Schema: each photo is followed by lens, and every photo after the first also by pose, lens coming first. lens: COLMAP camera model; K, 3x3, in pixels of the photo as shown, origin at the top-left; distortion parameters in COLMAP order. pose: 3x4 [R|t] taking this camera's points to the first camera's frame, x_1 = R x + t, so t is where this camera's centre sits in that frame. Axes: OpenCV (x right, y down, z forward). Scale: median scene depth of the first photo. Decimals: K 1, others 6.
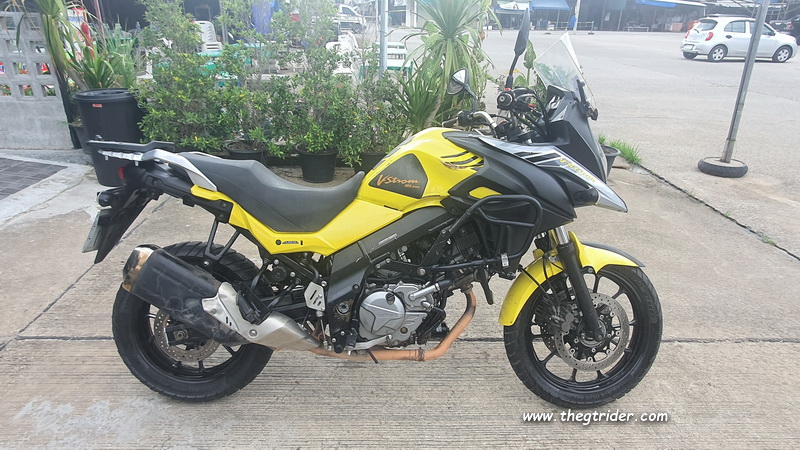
lens RADIAL K [[495.1, 0, 400.0], [0, 495.1, 225.0], [0, 0, 1]] dist [-0.000517, 0.001219]
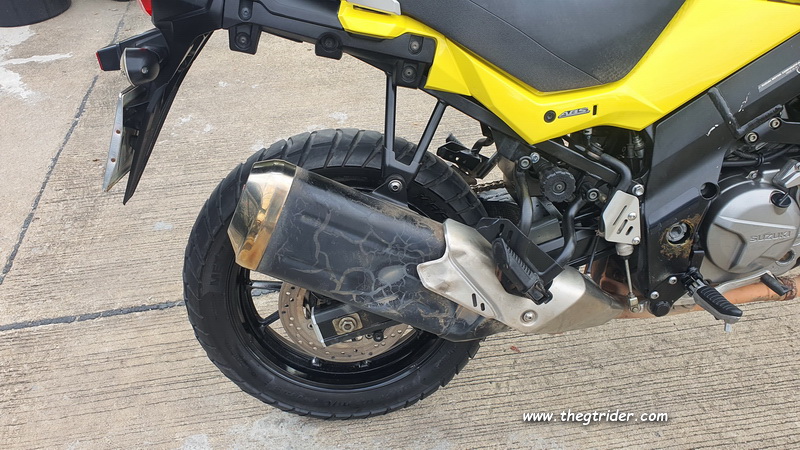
lens RADIAL K [[640.1, 0, 400.0], [0, 640.1, 225.0], [0, 0, 1]] dist [0.017201, 0.002708]
pose [[0.991232, -0.131838, 0.008837, -0.378473], [0.123161, 0.946076, 0.299620, -0.059182], [-0.047862, -0.295905, 0.954018, 0.407530]]
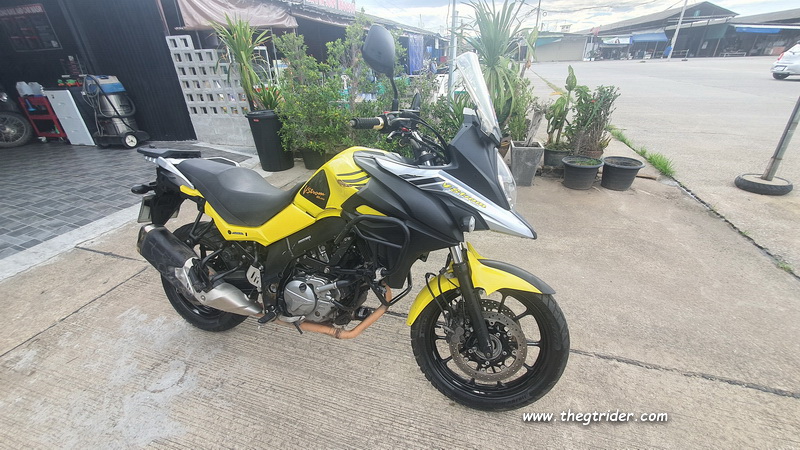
lens RADIAL K [[319.8, 0, 400.0], [0, 319.8, 225.0], [0, 0, 1]] dist [-0.001327, -0.000293]
pose [[0.945168, 0.108395, -0.308070, 0.417987], [-0.082302, 0.991924, 0.096507, -0.097868], [0.316043, -0.065860, 0.946456, 0.328875]]
